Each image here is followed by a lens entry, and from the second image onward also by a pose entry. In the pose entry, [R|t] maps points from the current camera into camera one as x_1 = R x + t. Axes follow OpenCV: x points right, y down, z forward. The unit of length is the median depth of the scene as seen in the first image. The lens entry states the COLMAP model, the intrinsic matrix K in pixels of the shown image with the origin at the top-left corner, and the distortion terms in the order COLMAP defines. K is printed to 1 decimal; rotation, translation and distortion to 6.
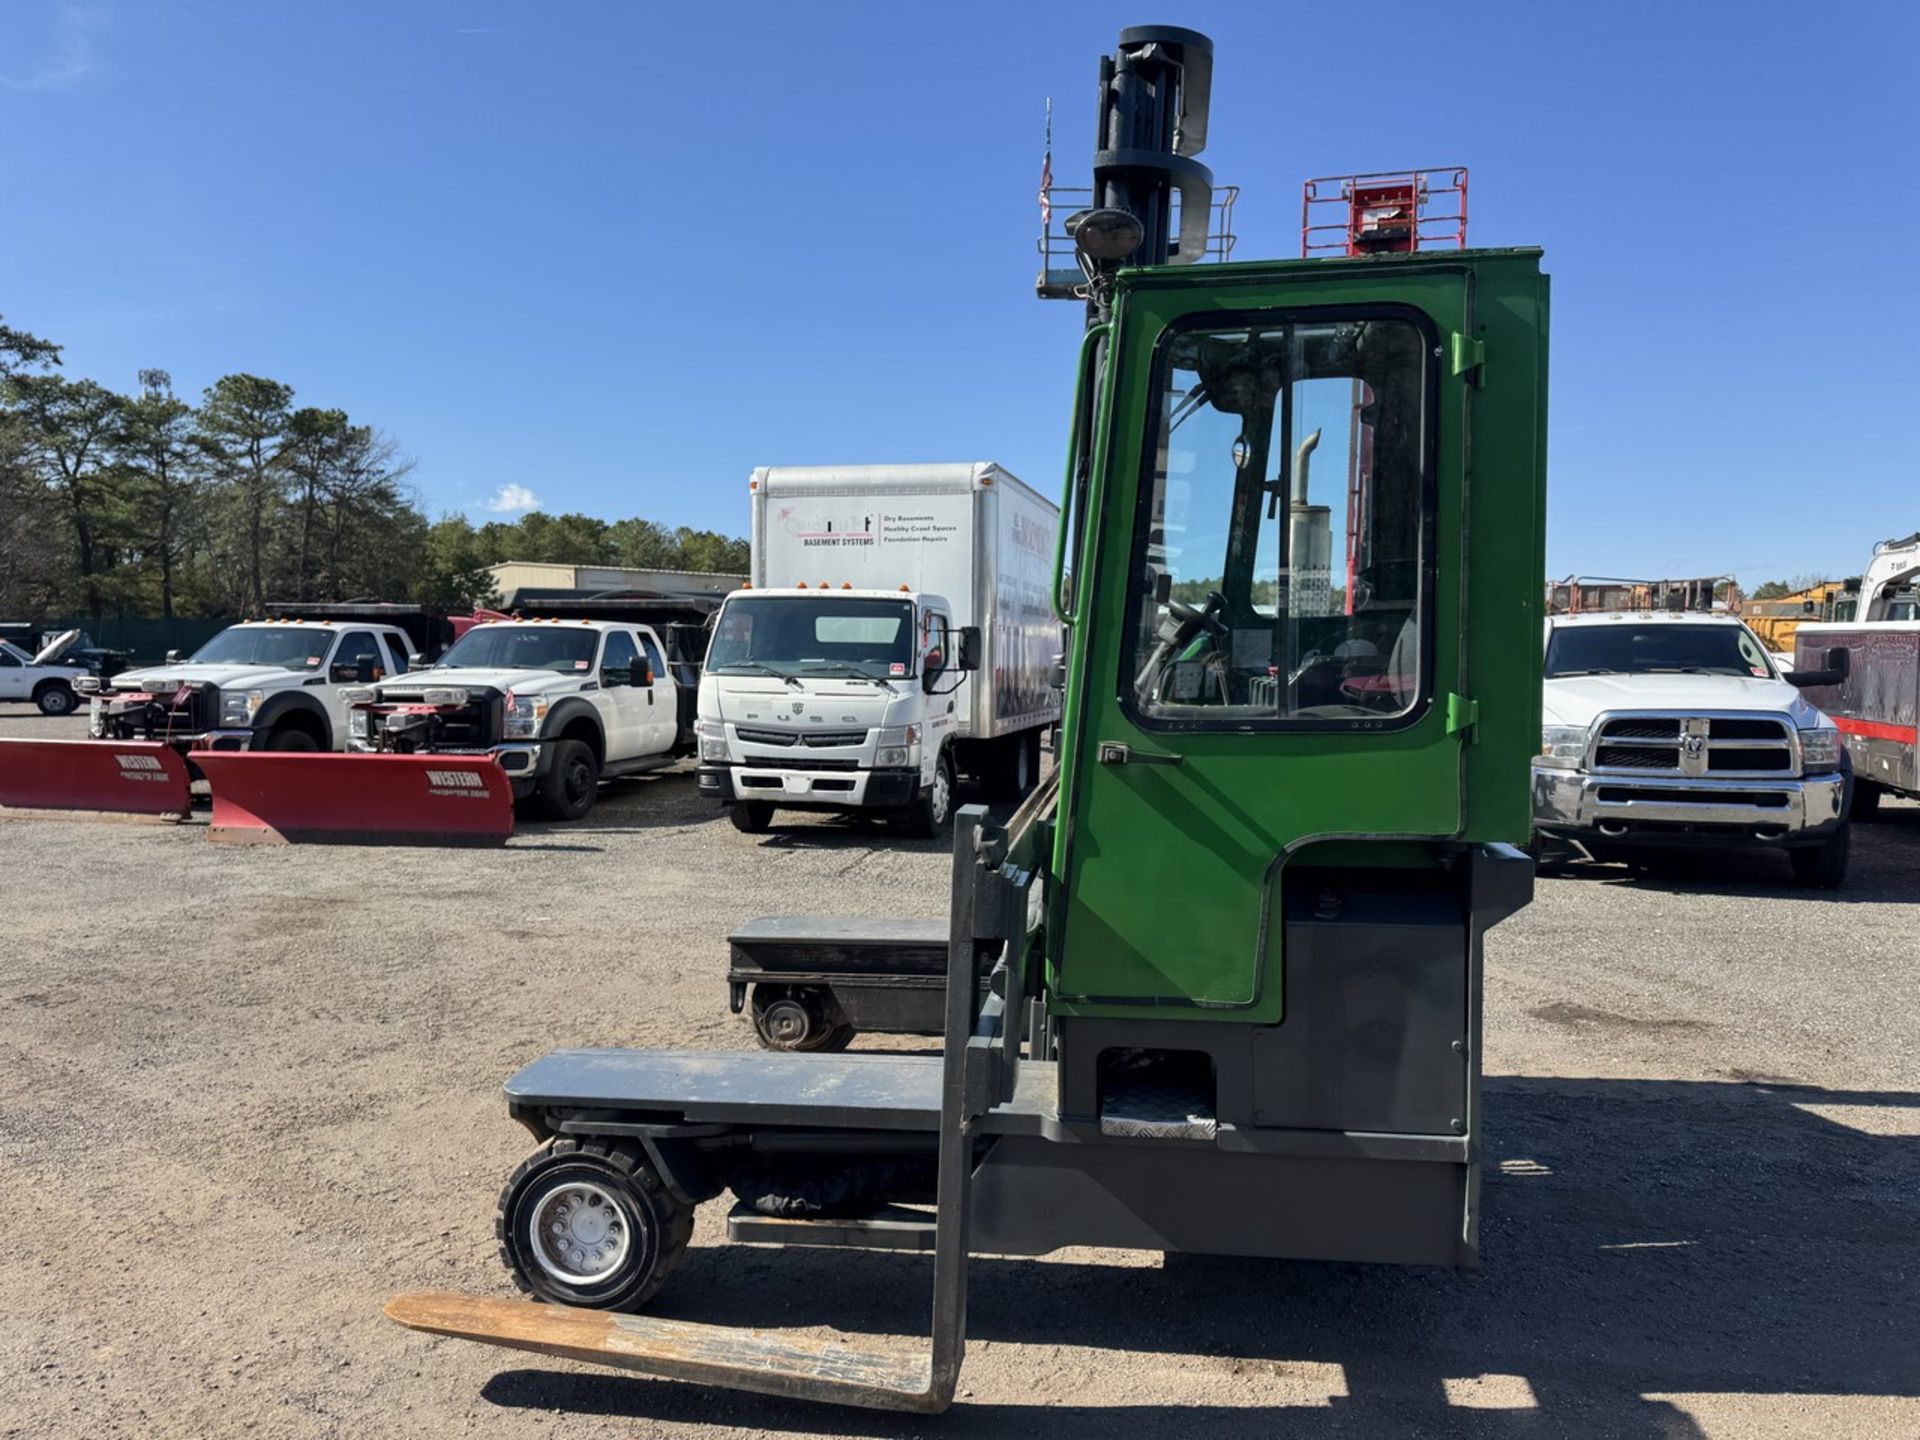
lens RADIAL K [[1330.8, 0, 972.0], [0, 1330.8, 744.2], [0, 0, 1]] dist [0.149783, -0.281759]
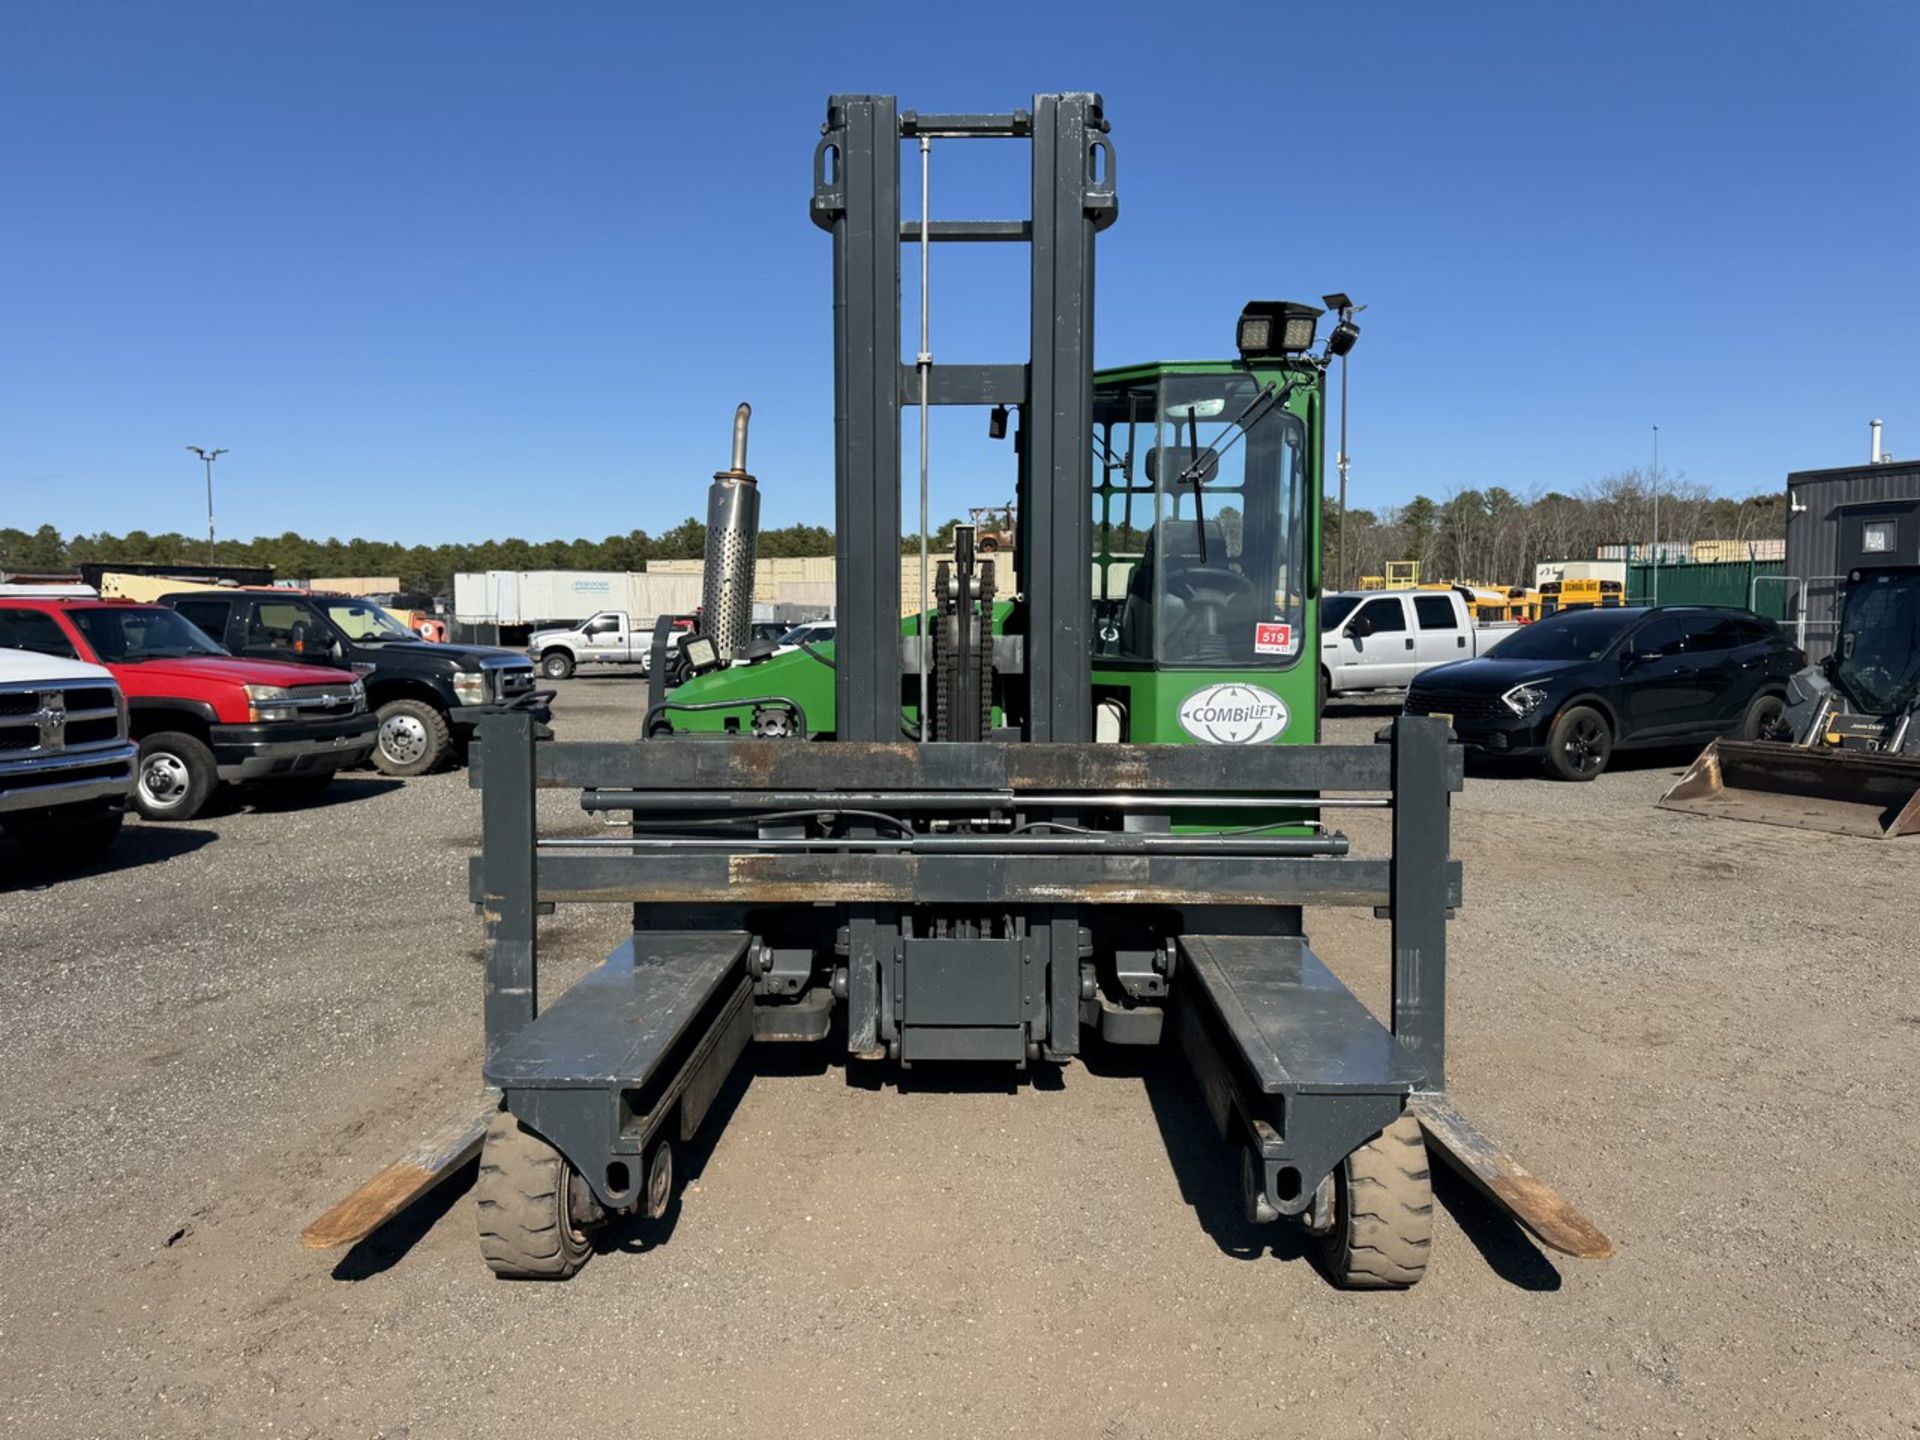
lens RADIAL K [[1345.2, 0, 962.0], [0, 1345.2, 726.5], [0, 0, 1]] dist [0.073860, -0.093585]
pose [[-0.111961, -0.075148, 0.990867, -0.354437], [0.067316, 0.994272, 0.083013, -0.024343], [-0.991430, 0.075995, -0.106262, 0.407784]]
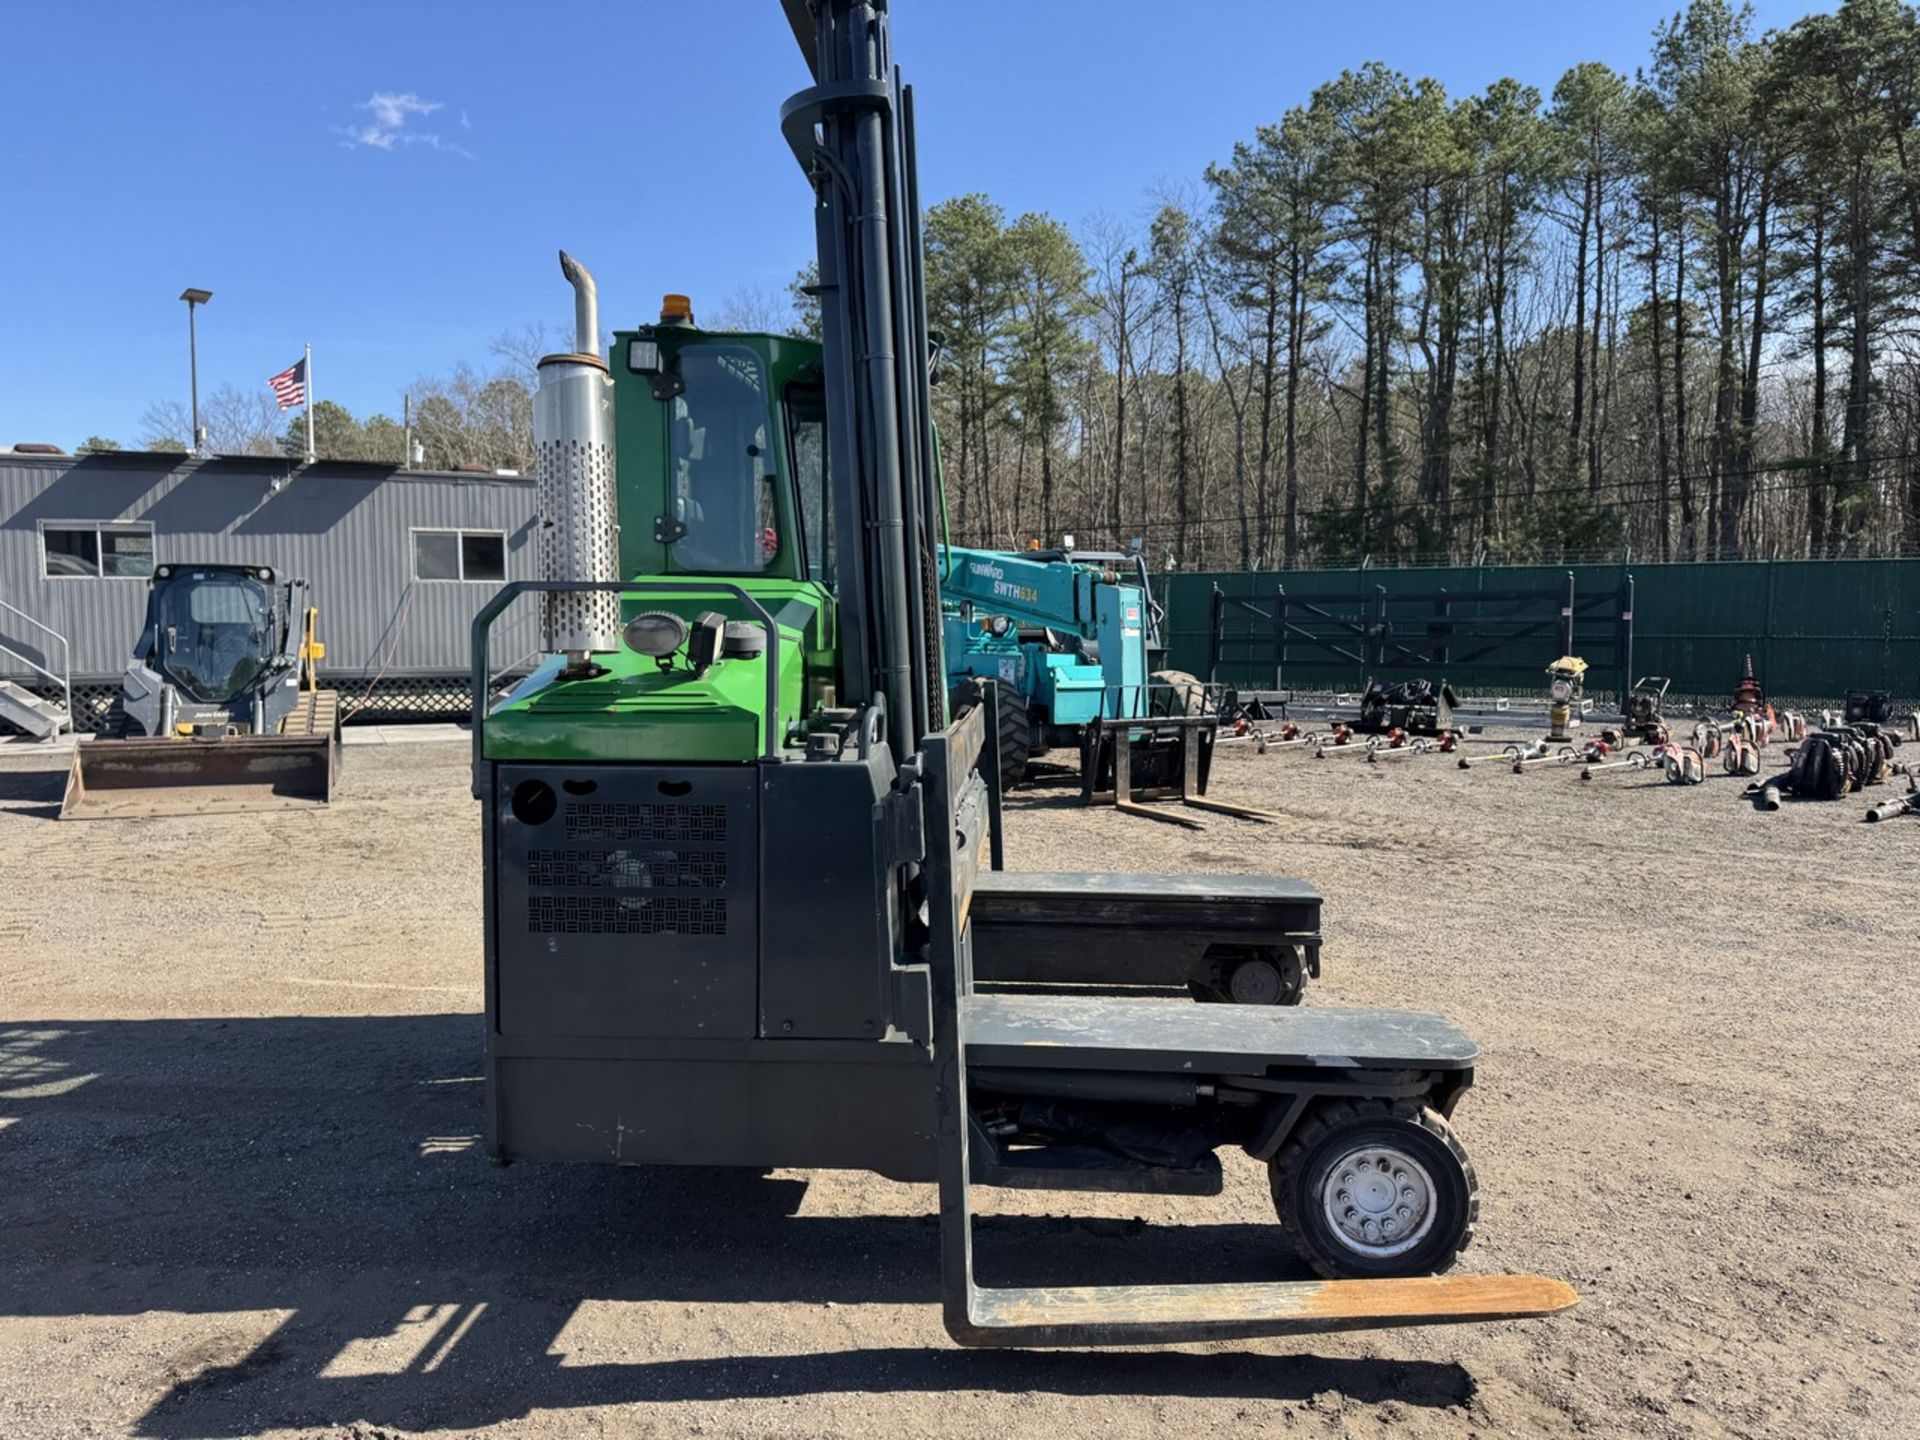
lens RADIAL K [[1341.4, 0, 956.5], [0, 1341.4, 736.9], [0, 0, 1]] dist [0.056466, -0.048700]
pose [[-0.997627, 0.004373, -0.068705, 0.045485], [-0.005907, 0.988864, 0.148705, -0.040680], [0.068590, 0.148758, -0.986492, 0.729665]]
